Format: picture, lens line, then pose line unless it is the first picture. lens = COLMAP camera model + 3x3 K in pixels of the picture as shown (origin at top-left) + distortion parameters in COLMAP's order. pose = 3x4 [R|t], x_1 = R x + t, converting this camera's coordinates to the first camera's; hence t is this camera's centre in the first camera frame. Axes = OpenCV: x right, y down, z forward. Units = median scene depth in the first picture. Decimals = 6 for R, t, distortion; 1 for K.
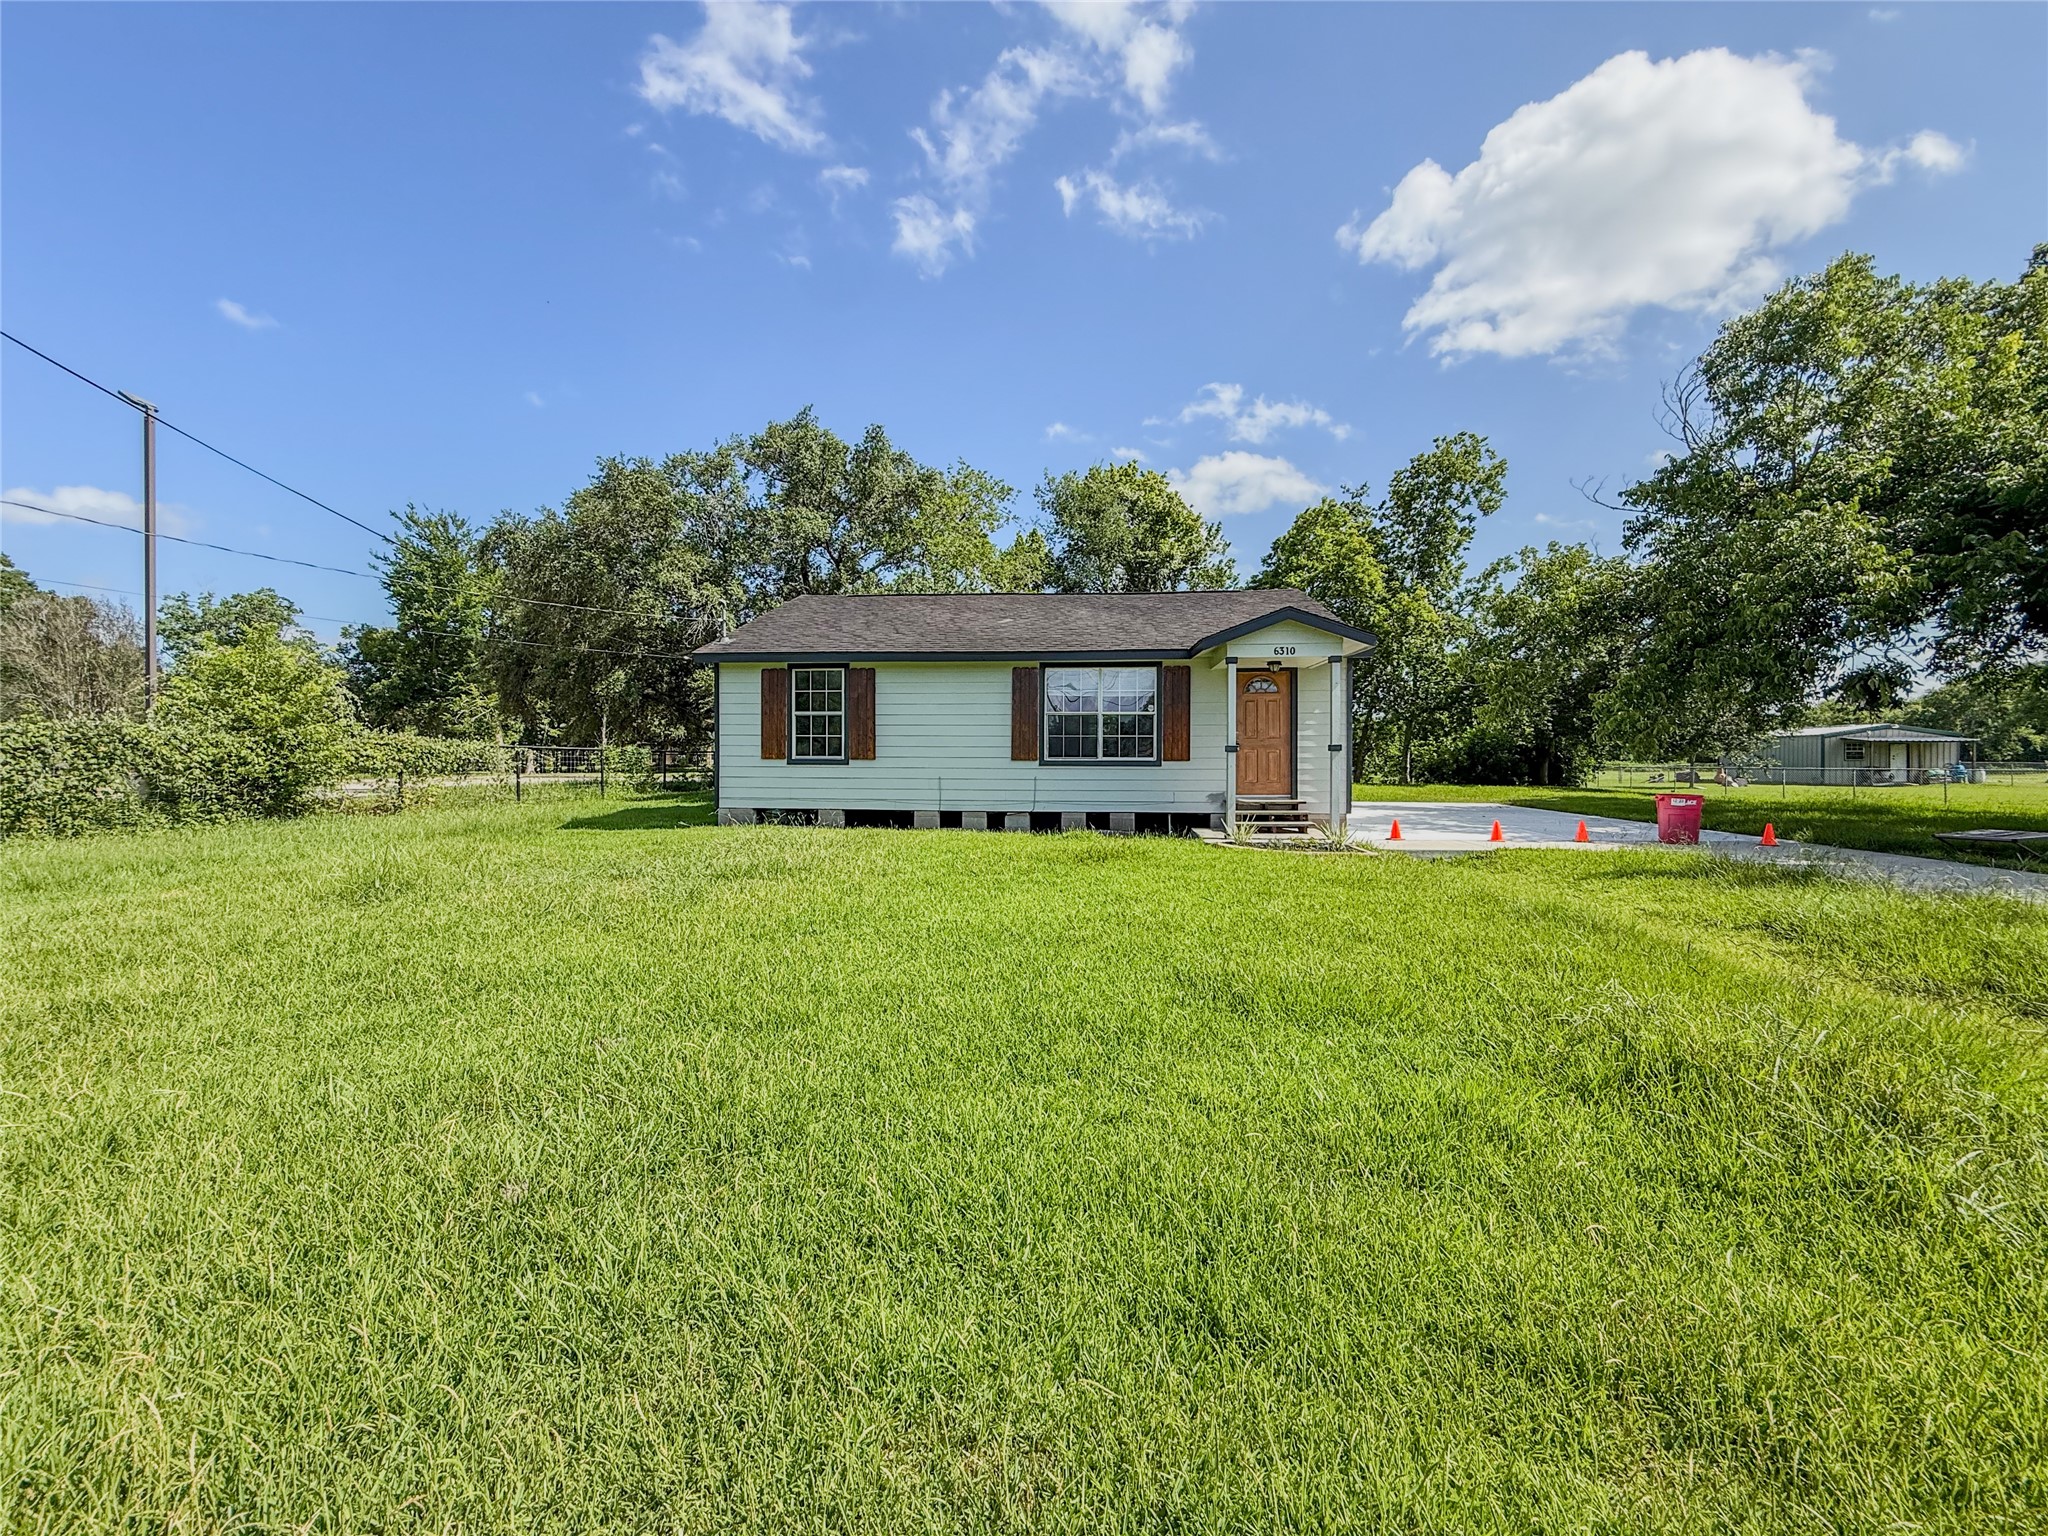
lens RADIAL K [[818.5, 0, 1014.9], [0, 818.5, 771.7], [0, 0, 1]] dist [-0.002423, -0.000007]
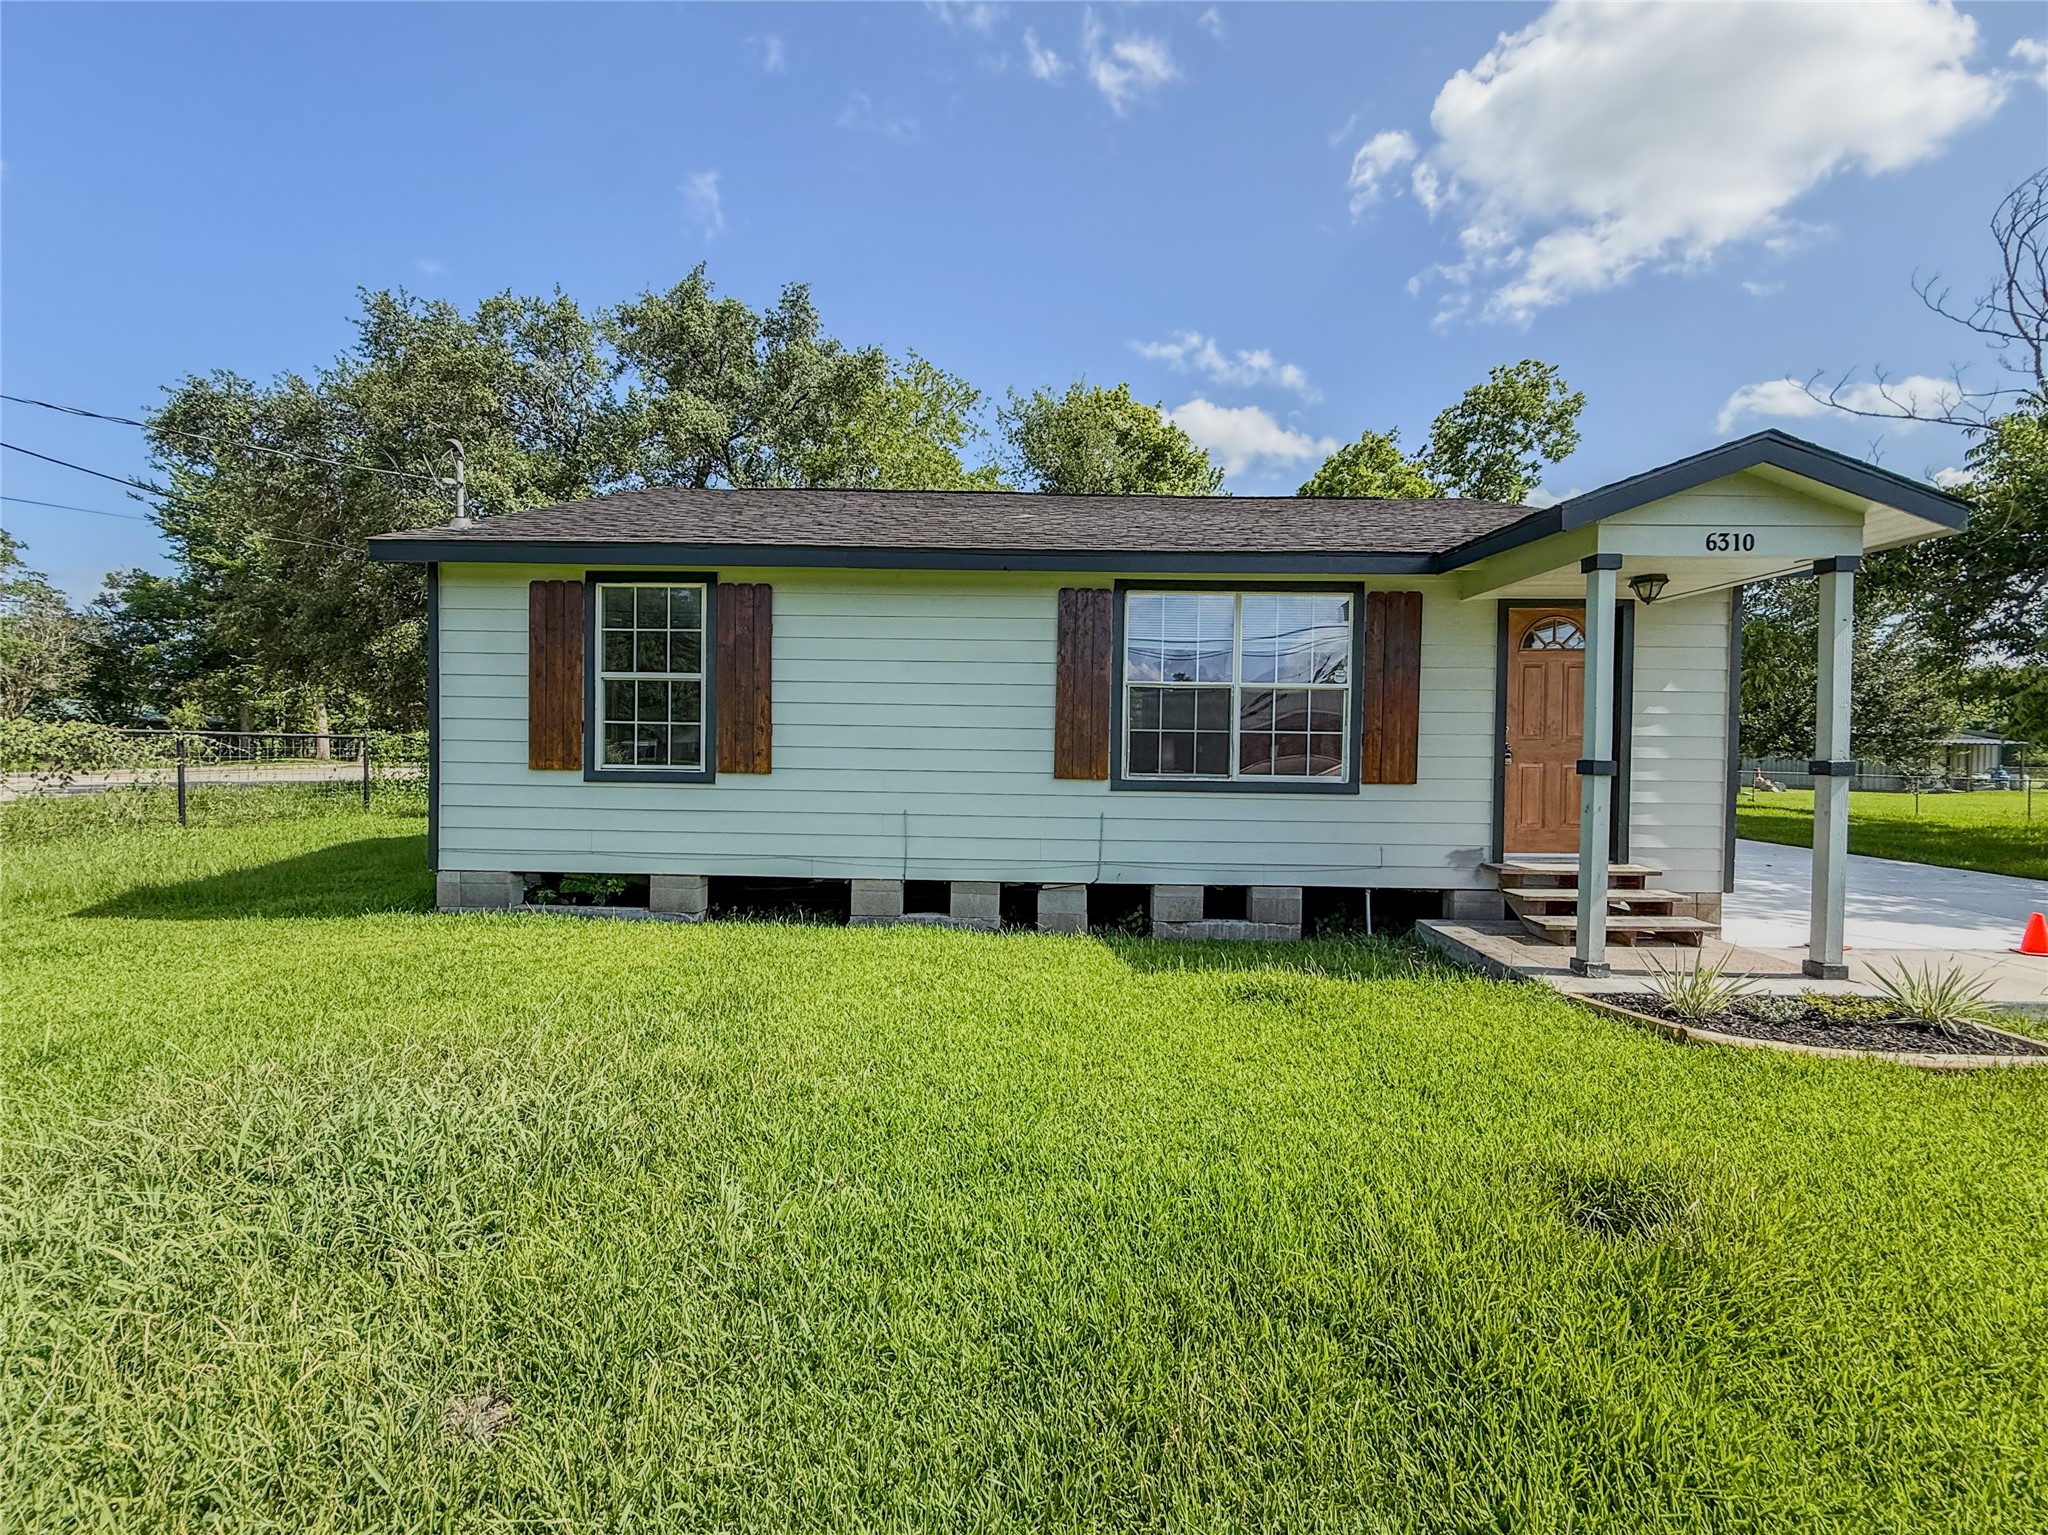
lens RADIAL K [[818.5, 0, 1012.6], [0, 818.5, 775.4], [0, 0, 1]] dist [-0.002423, -0.000007]
pose [[0.996492, 0.008613, 0.083250, -0.067224], [-0.010324, 0.999744, 0.020139, -0.024559], [-0.083055, -0.020928, 0.996325, 0.497741]]
